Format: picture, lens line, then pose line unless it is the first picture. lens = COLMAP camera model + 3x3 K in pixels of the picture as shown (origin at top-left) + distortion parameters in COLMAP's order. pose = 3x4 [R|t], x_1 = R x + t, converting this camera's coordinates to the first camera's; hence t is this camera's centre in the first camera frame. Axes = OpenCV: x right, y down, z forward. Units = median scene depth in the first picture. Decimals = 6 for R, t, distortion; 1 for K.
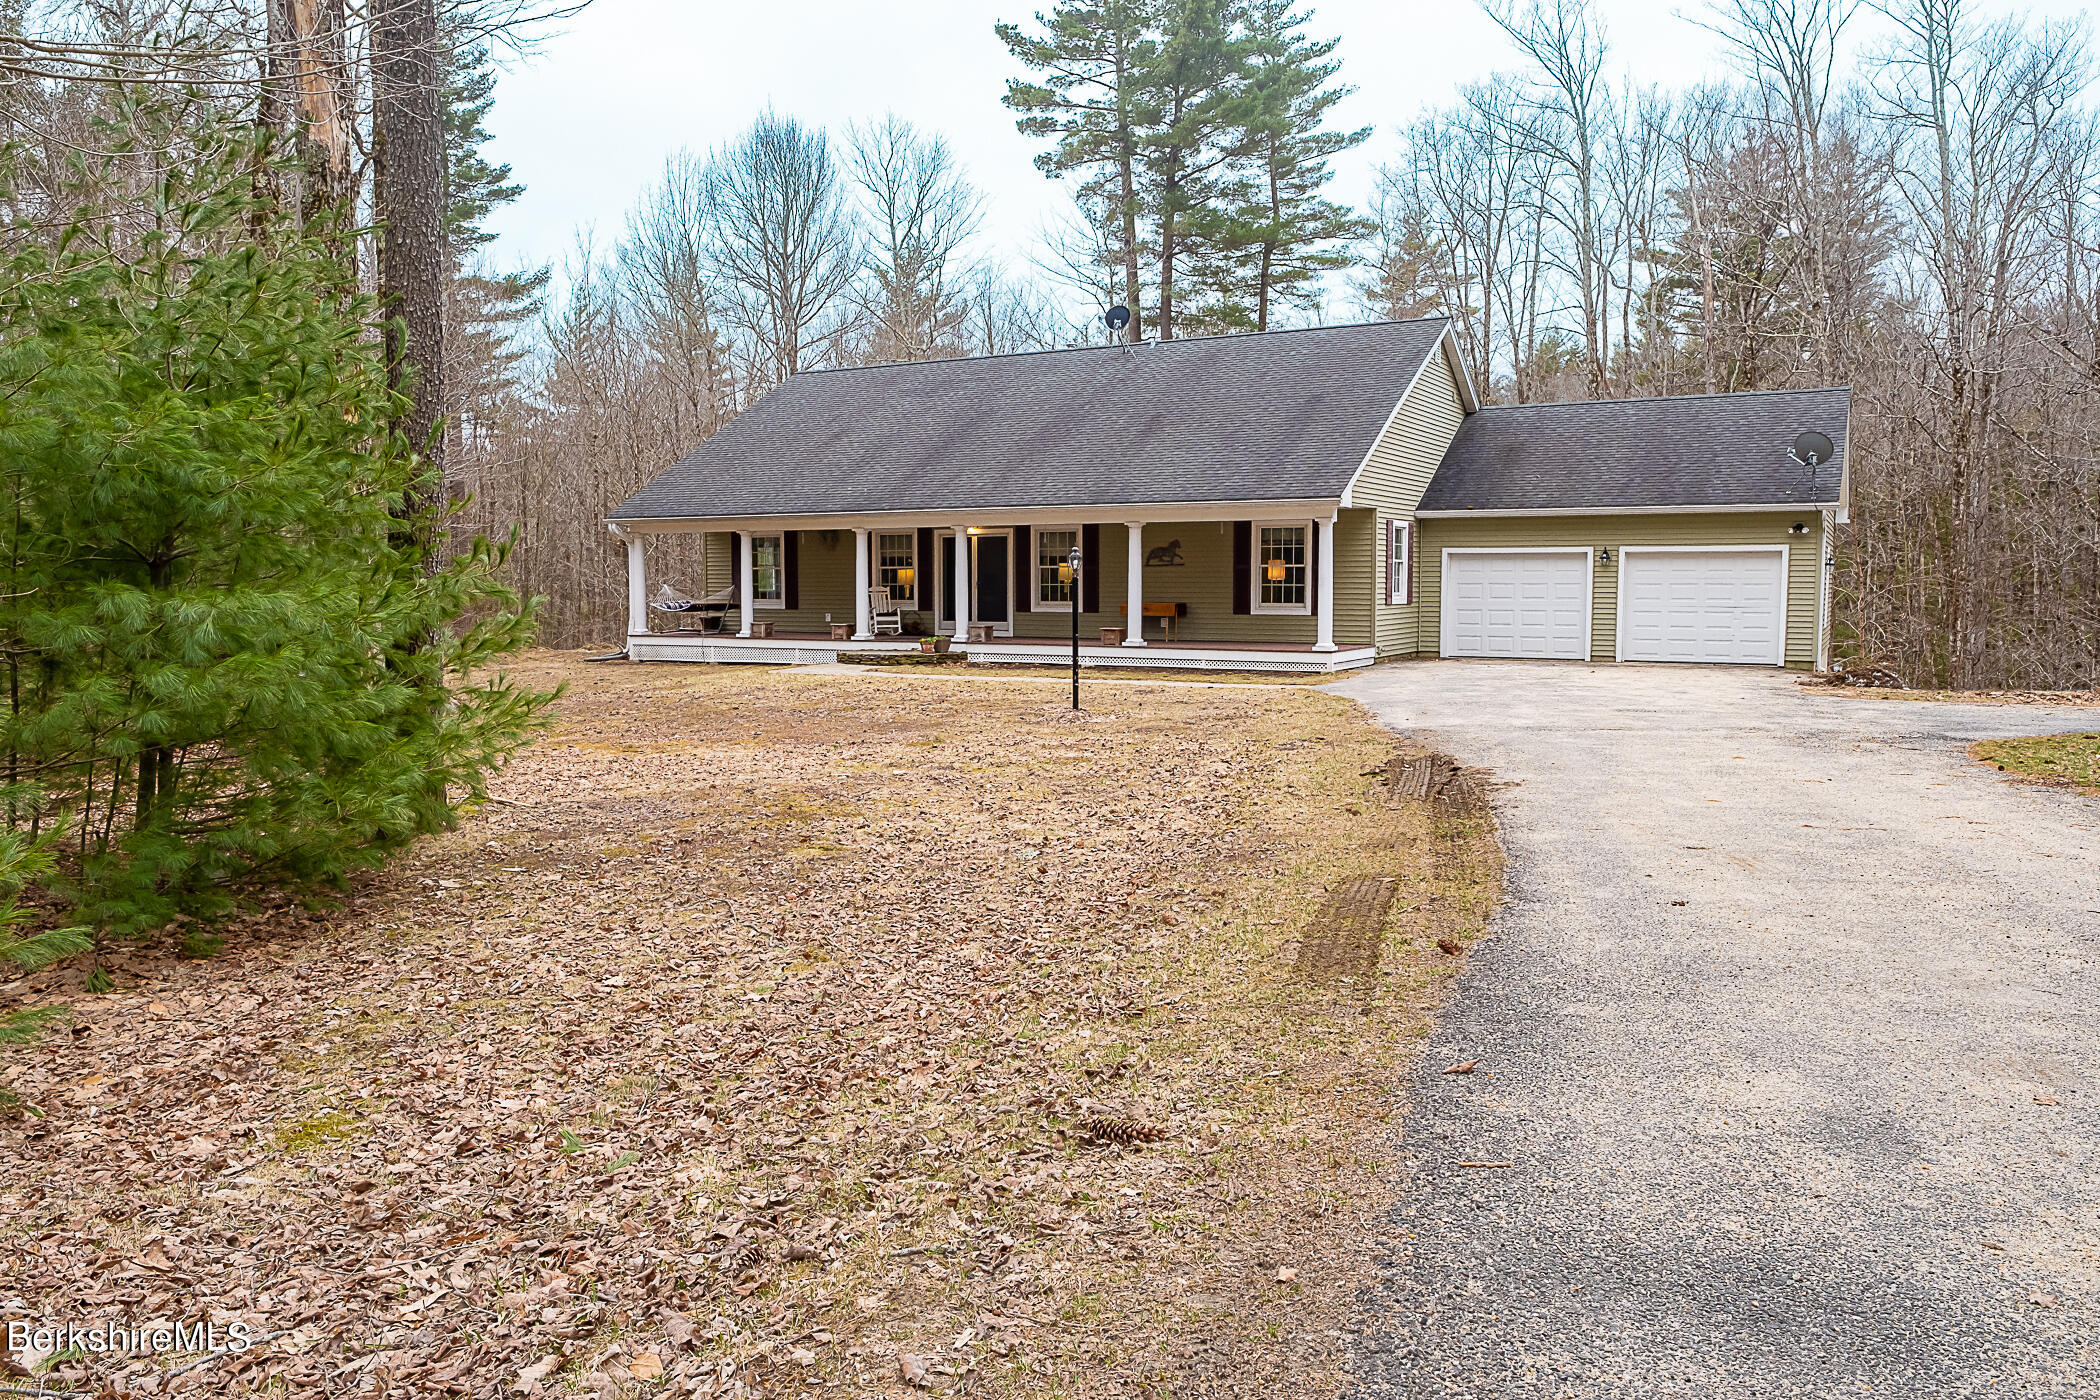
lens RADIAL K [[1504.1, 0, 1050.3], [0, 1504.1, 699.5], [0, 0, 1]] dist [-0.017231, 0.009100]
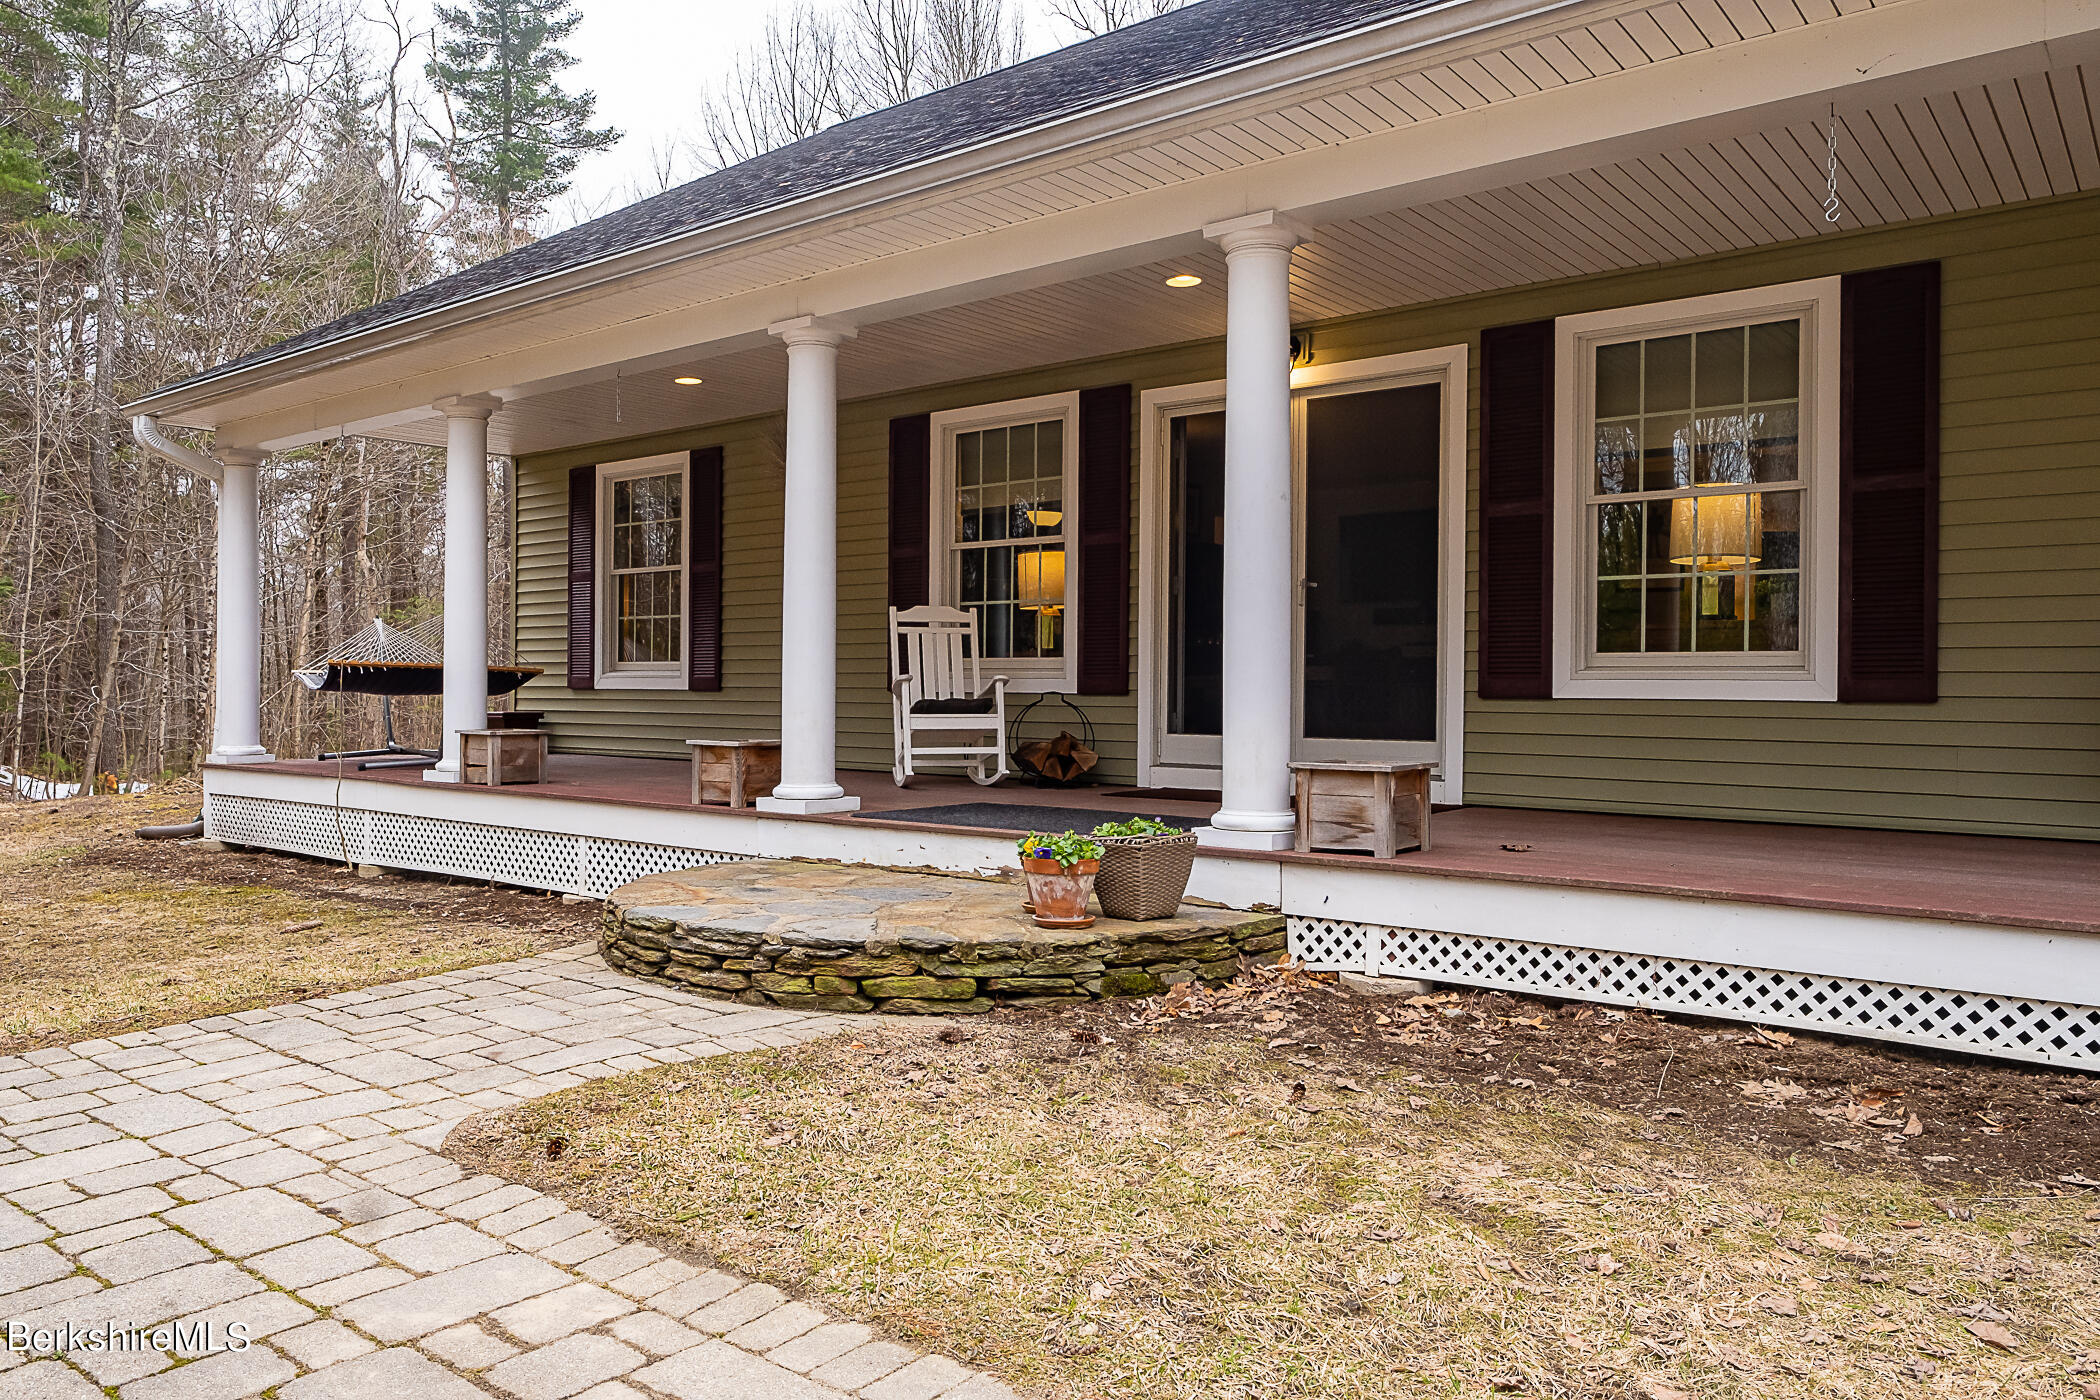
lens RADIAL K [[1504.1, 0, 1049.2], [0, 1504.1, 699.0], [0, 0, 1]] dist [-0.017231, 0.009100]
pose [[0.986330, 0.009529, -0.164505, -0.048575], [-0.021723, 0.997133, -0.072487, -0.038918], [0.163343, 0.075070, 0.983709, 0.739717]]
